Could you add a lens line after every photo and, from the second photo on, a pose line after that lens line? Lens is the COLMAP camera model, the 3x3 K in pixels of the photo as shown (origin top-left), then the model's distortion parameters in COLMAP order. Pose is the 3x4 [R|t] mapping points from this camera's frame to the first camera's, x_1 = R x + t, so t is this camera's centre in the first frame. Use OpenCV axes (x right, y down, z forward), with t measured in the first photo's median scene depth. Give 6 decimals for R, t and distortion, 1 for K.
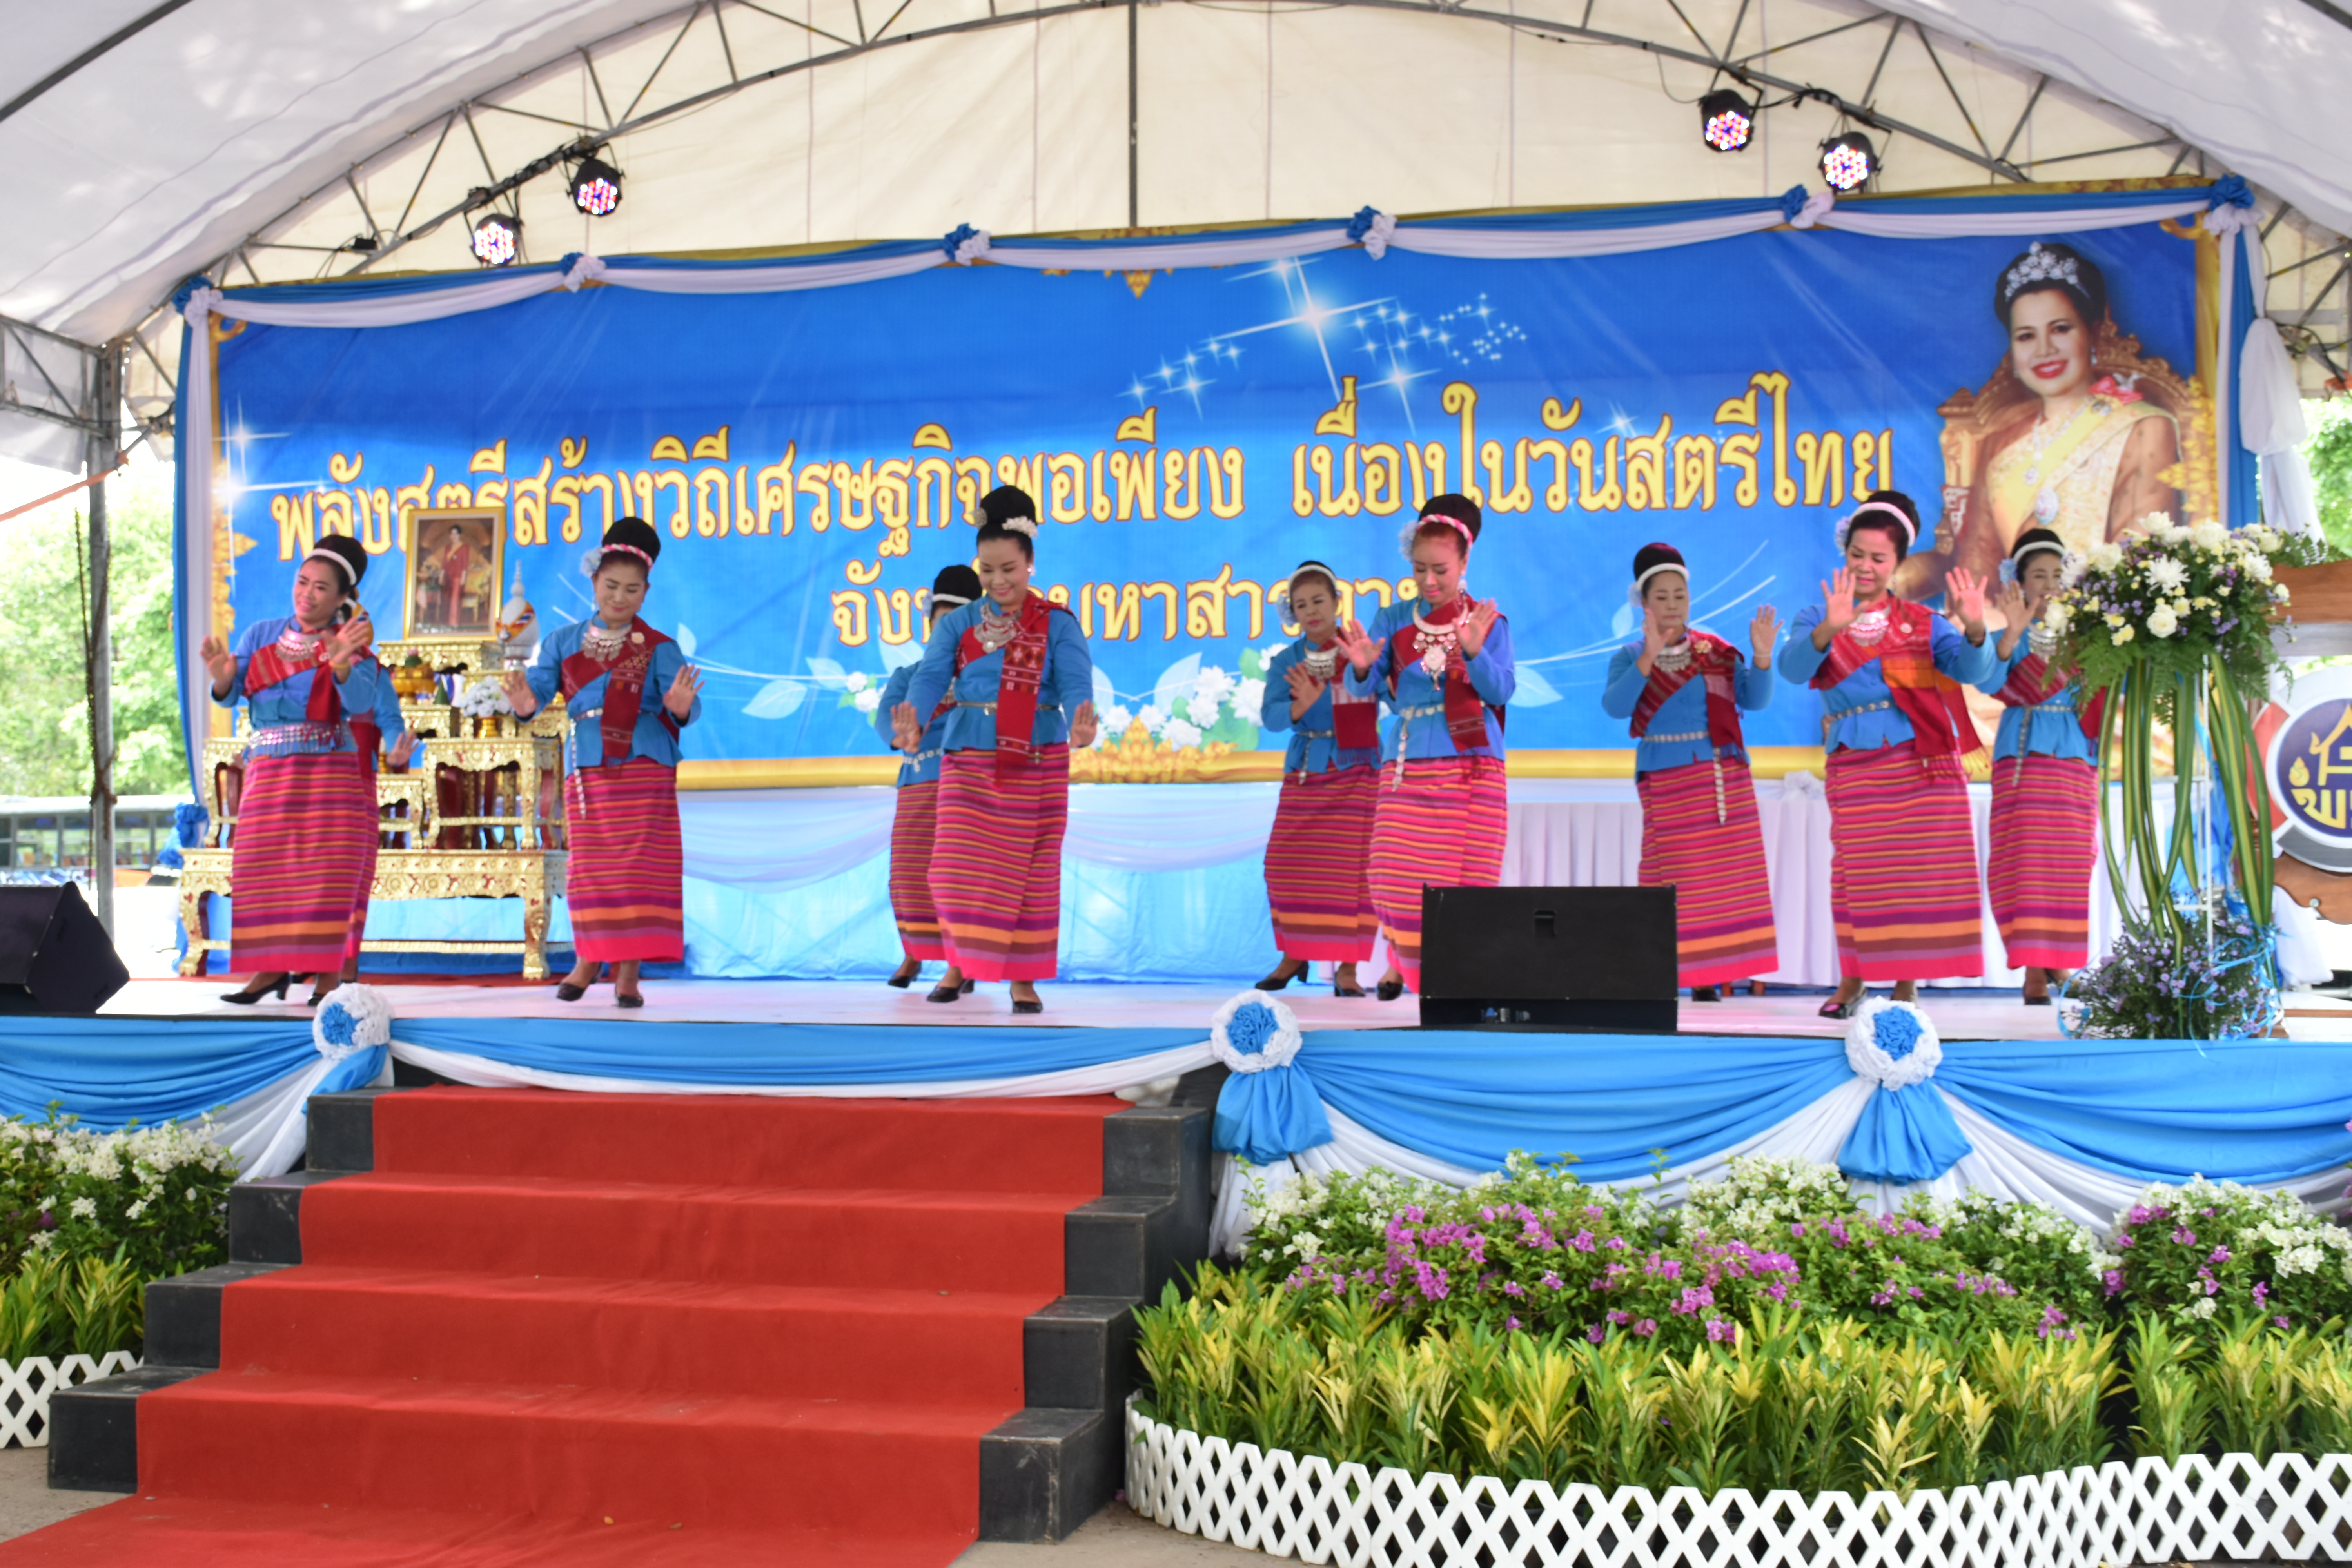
lens RADIAL K [[3086.1, 0, 1176.0], [0, 3086.1, 784.0], [0, 0, 1]] dist [0.006376, -0.087546]
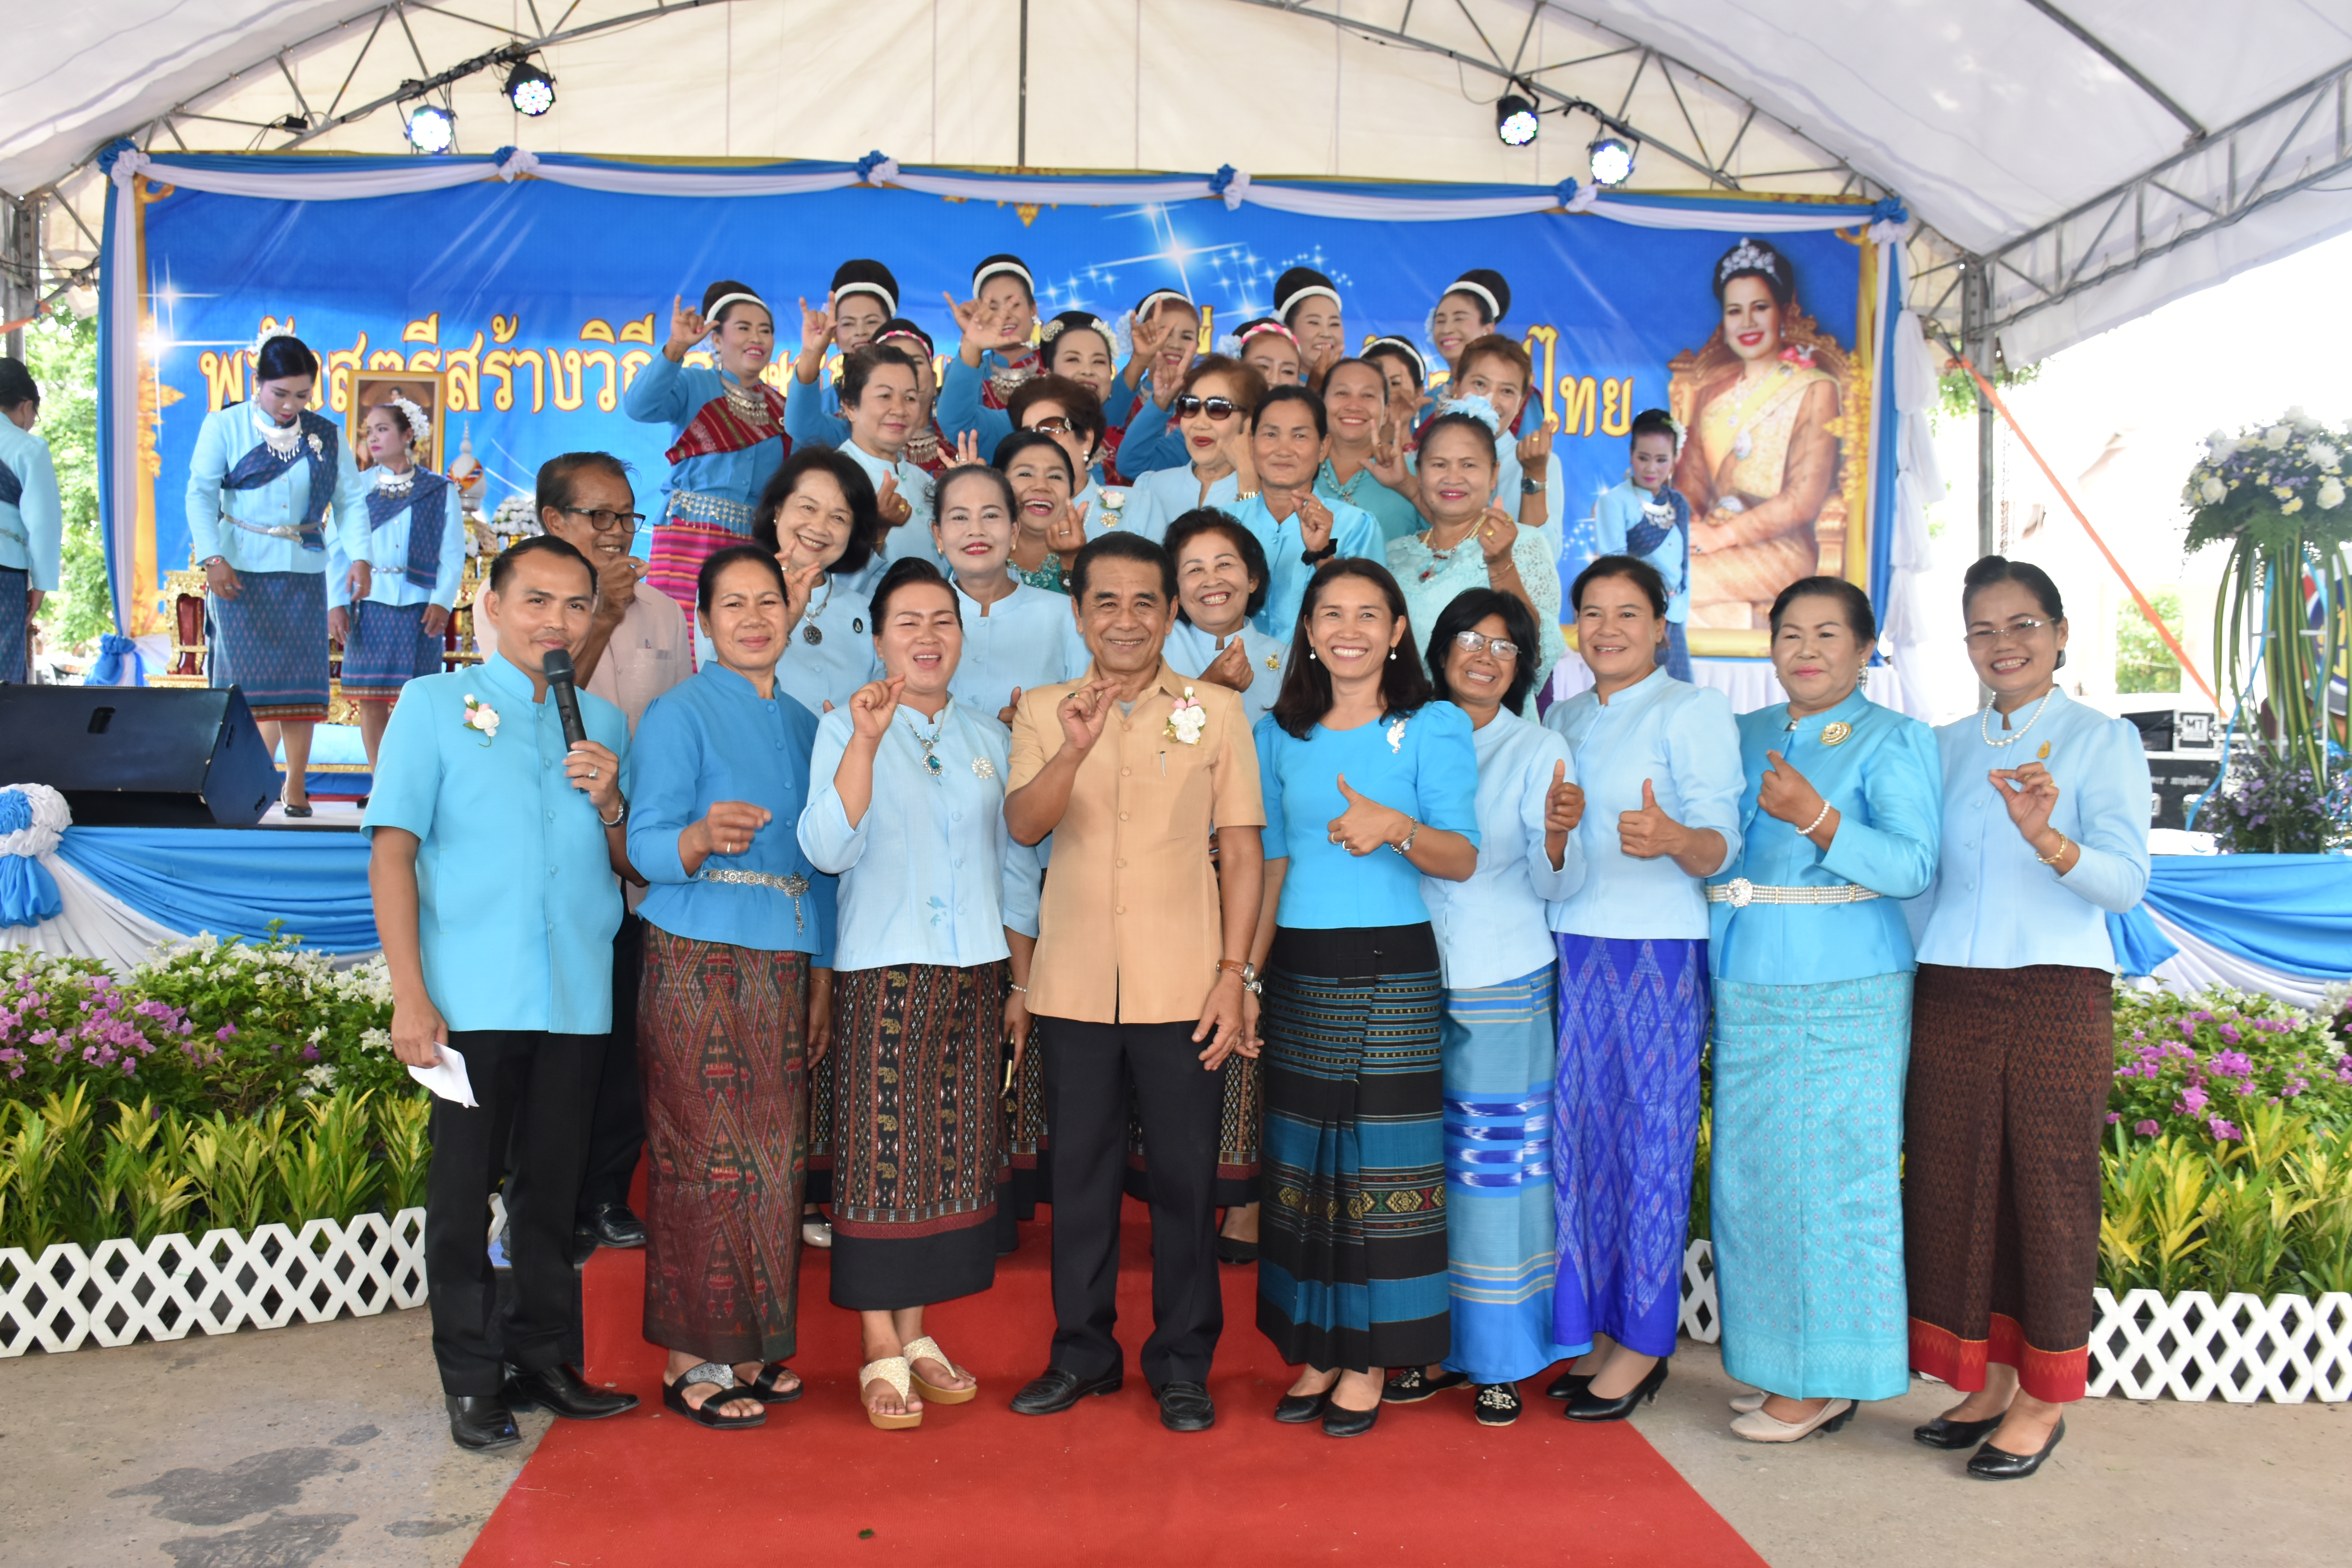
lens RADIAL K [[2064.8, 0, 1180.8], [0, 2064.8, 804.7], [0, 0, 1]] dist [-0.022660, 0.013970]
pose [[0.956929, 0.007280, 0.290230, -0.186070], [-0.024039, 0.998240, 0.054221, 0.018853], [-0.289324, -0.058863, 0.955420, 0.221923]]
